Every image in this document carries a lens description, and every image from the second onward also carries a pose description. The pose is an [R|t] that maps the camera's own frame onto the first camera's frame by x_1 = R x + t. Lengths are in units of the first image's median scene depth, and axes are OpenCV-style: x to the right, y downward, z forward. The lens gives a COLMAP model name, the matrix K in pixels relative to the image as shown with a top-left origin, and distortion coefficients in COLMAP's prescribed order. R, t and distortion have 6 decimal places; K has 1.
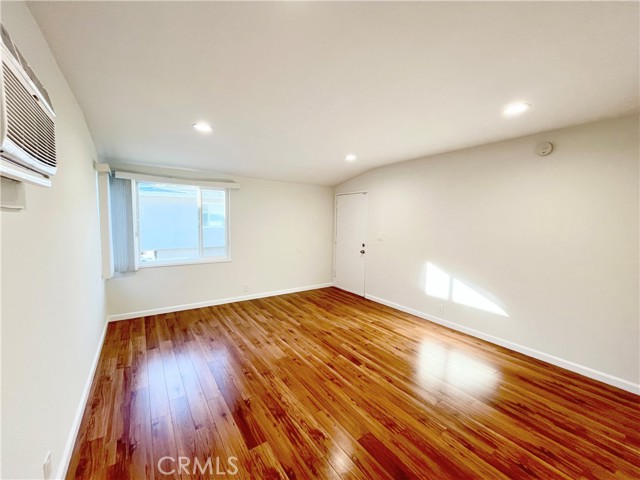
lens RADIAL K [[260.0, 0, 318.3], [0, 260.0, 240.0], [0, 0, 1]] dist [-0.002288, -0.000132]
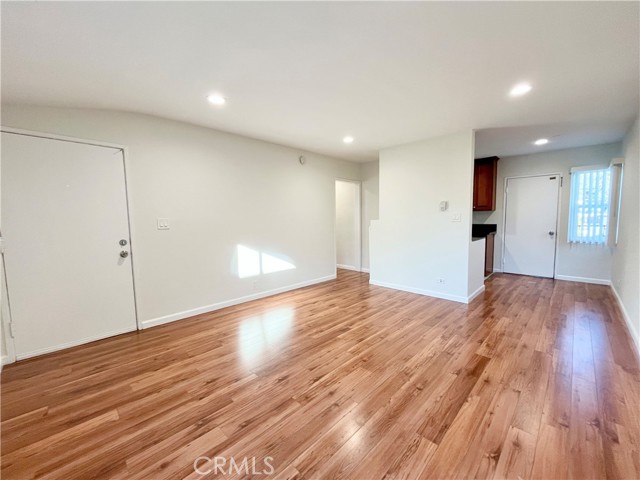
lens RADIAL K [[260.0, 0, 318.3], [0, 260.0, 240.0], [0, 0, 1]] dist [-0.002288, -0.000132]
pose [[-0.181396, -0.096040, 0.978709, -0.619794], [0.086056, 0.989852, 0.113083, -0.017630], [-0.979638, 0.104737, -0.171290, 0.925118]]
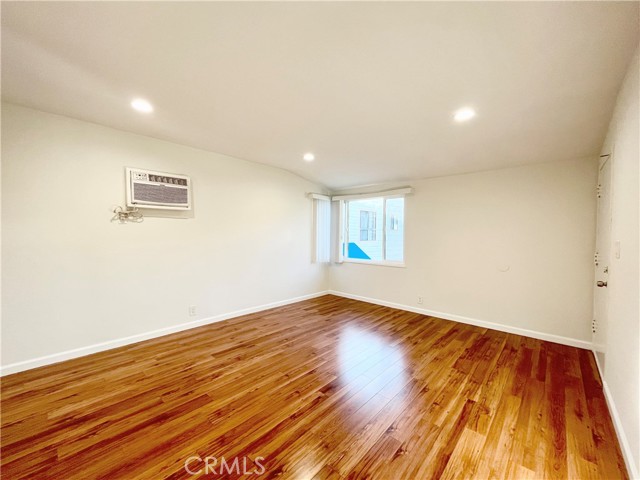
lens RADIAL K [[260.0, 0, 318.3], [0, 260.0, 240.0], [0, 0, 1]] dist [-0.002288, -0.000132]
pose [[0.217161, 0.007670, -0.976106, 0.679172], [-0.077369, 0.996958, -0.009379, 0.015396], [0.973065, 0.077557, 0.217094, 0.564167]]
